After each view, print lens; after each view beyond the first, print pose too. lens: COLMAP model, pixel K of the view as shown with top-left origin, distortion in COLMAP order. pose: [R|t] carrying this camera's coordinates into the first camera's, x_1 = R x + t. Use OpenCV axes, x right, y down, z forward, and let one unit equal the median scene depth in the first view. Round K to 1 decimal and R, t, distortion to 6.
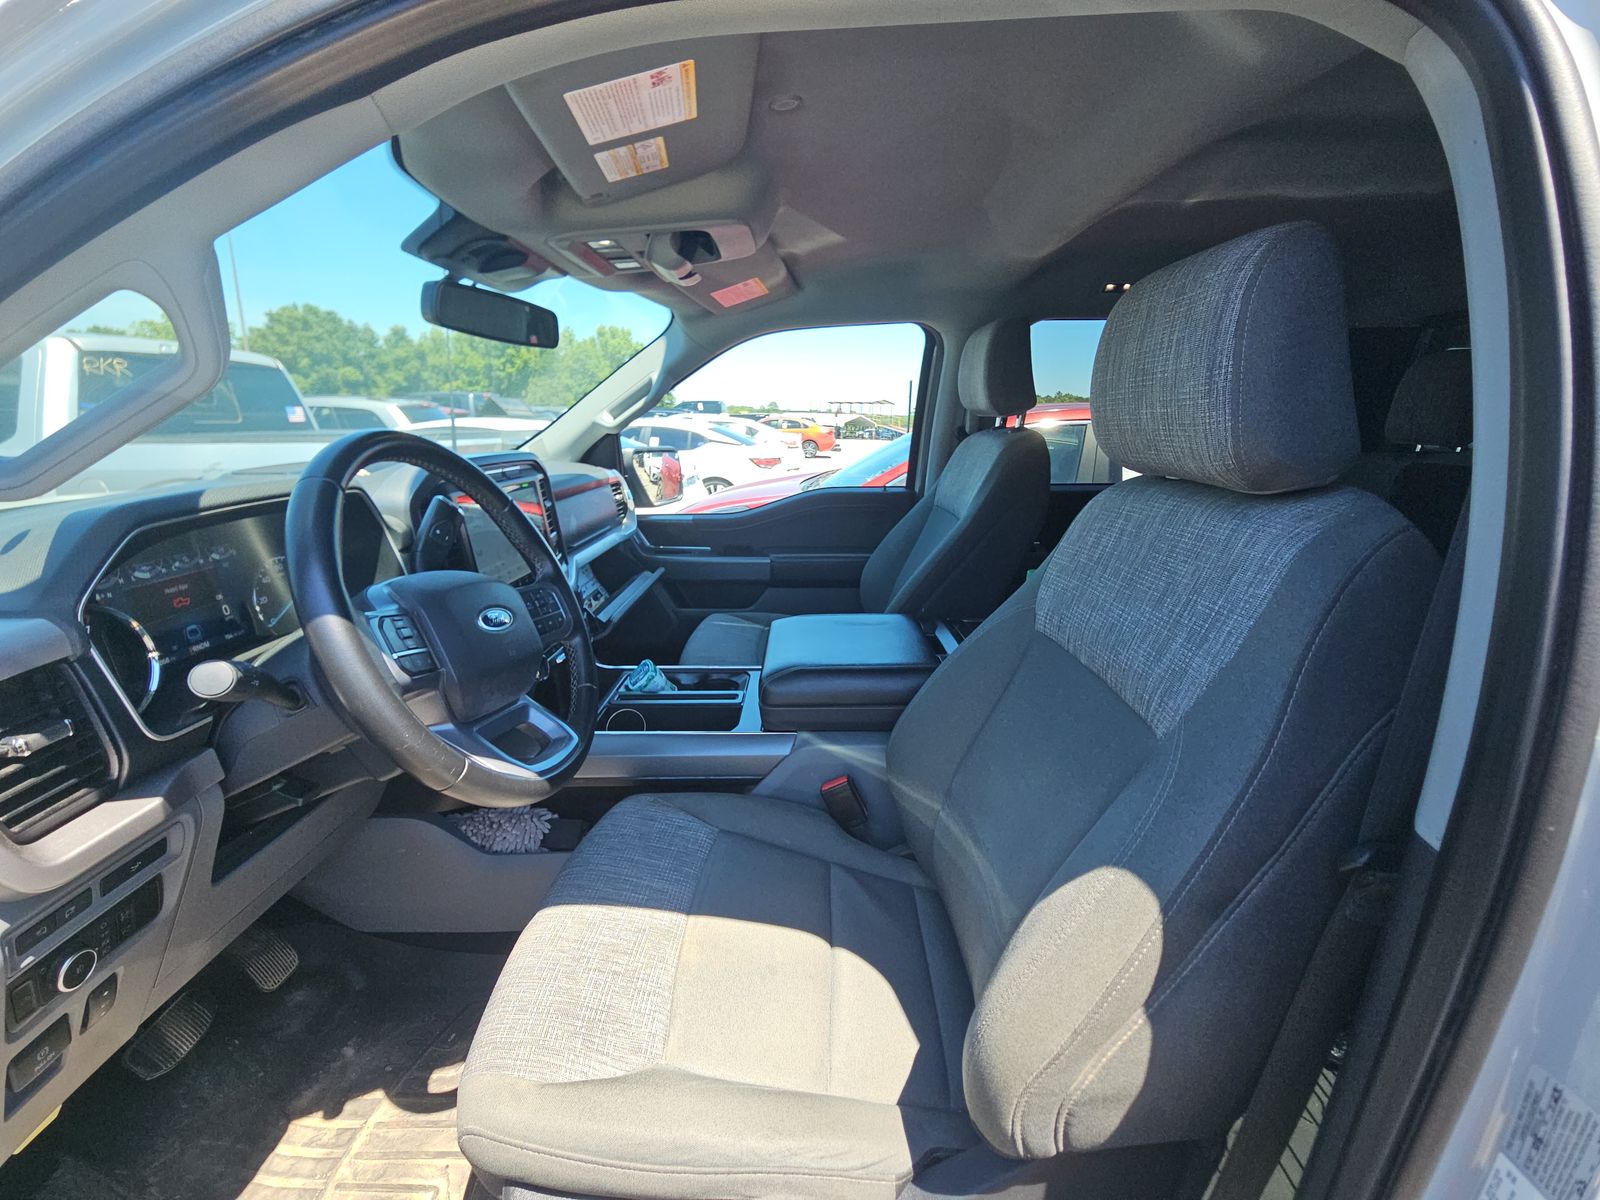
lens RADIAL K [[656.4, 0, 800.0], [0, 656.4, 600.0], [0, 0, 1]] dist [0.026674, -0.021010]
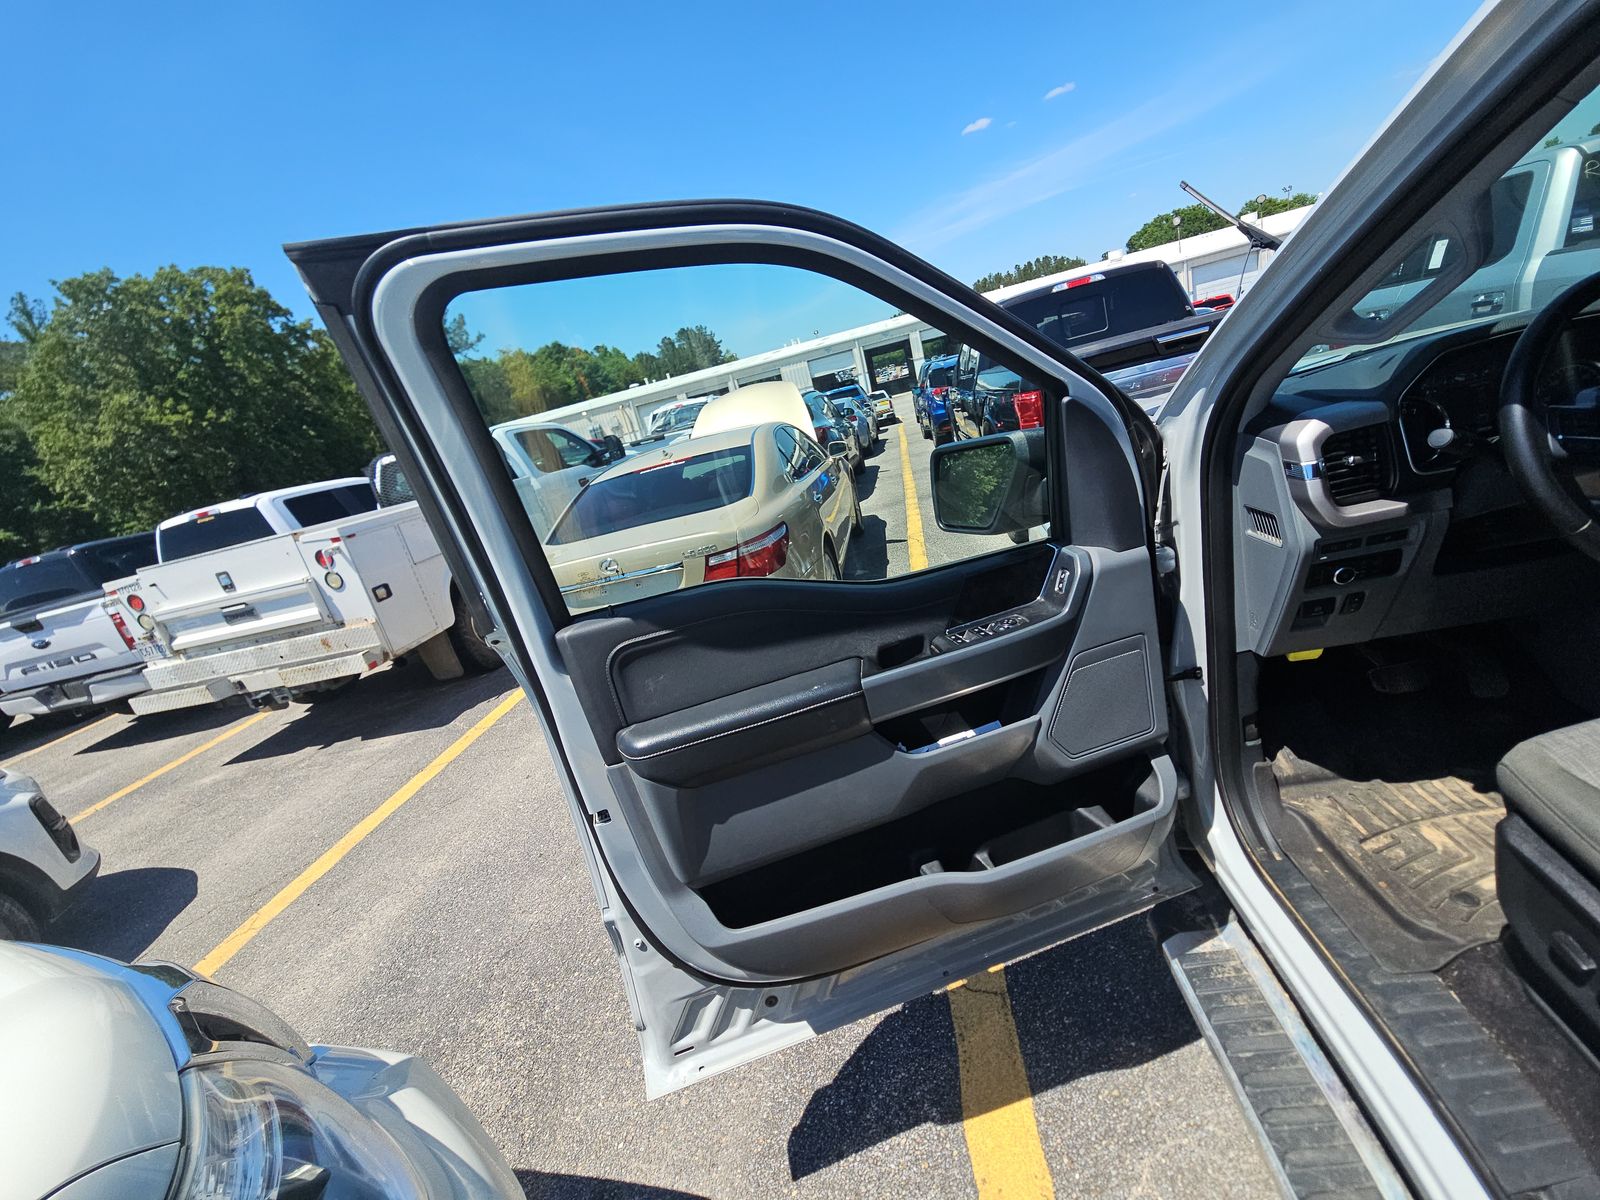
lens RADIAL K [[656.4, 0, 800.0], [0, 656.4, 600.0], [0, 0, 1]] dist [0.026674, -0.021010]
pose [[-0.103232, 0.300161, -0.948286, 1.016620], [-0.023396, 0.952383, 0.304005, 0.029252], [0.994382, 0.053569, -0.091294, -0.501179]]
